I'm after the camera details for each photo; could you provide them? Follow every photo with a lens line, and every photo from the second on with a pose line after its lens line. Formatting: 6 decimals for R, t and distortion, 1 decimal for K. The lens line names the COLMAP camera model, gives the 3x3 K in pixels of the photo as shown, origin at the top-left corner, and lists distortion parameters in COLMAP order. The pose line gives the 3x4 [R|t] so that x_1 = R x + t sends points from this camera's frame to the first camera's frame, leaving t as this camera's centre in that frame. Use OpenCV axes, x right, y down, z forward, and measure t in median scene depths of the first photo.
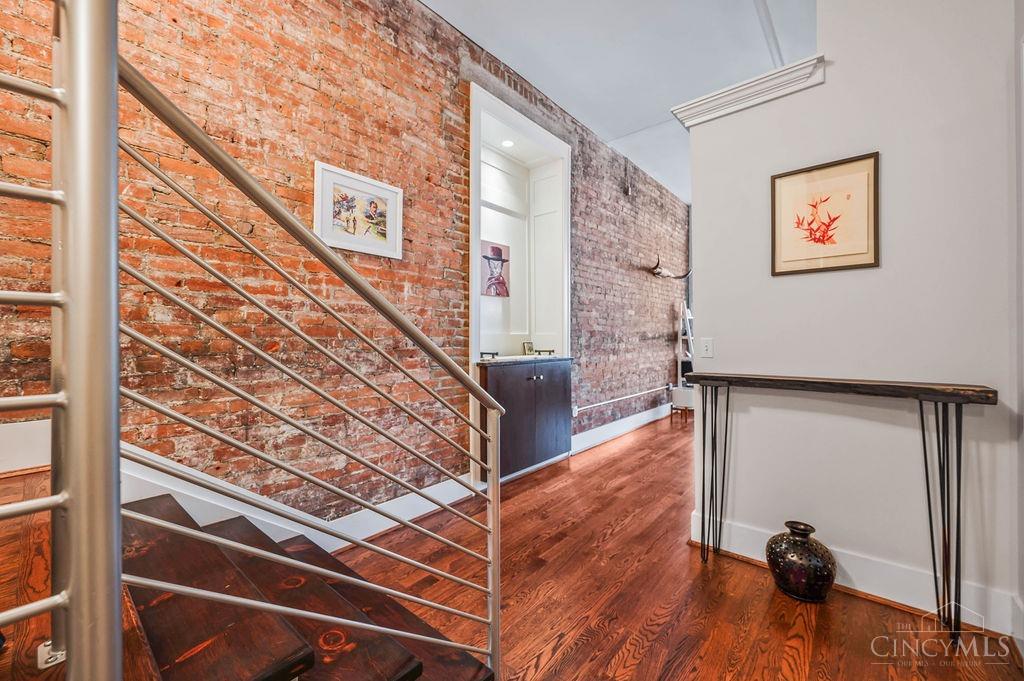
lens RADIAL K [[411.8, 0, 512.5], [0, 411.8, 335.1], [0, 0, 1]] dist [0.000075, -0.000057]
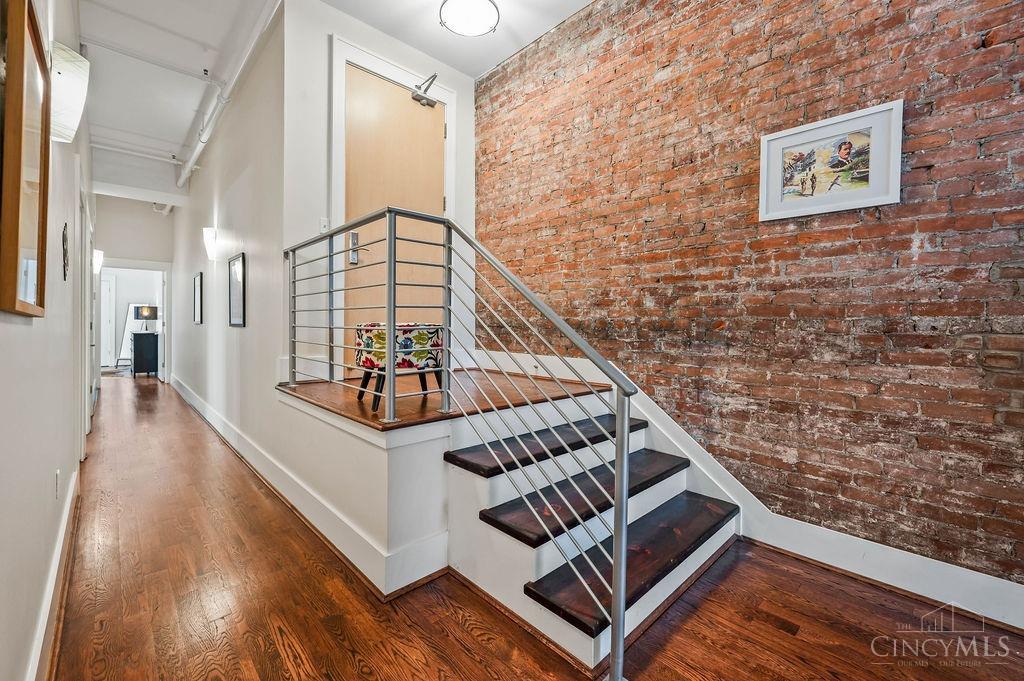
lens RADIAL K [[411.8, 0, 512.5], [0, 411.8, 335.1], [0, 0, 1]] dist [0.000075, -0.000057]
pose [[-0.089488, 0.017544, -0.995833, 0.550958], [-0.013994, 0.999724, 0.018870, 0.038224], [0.995890, 0.015625, -0.089218, 0.494926]]
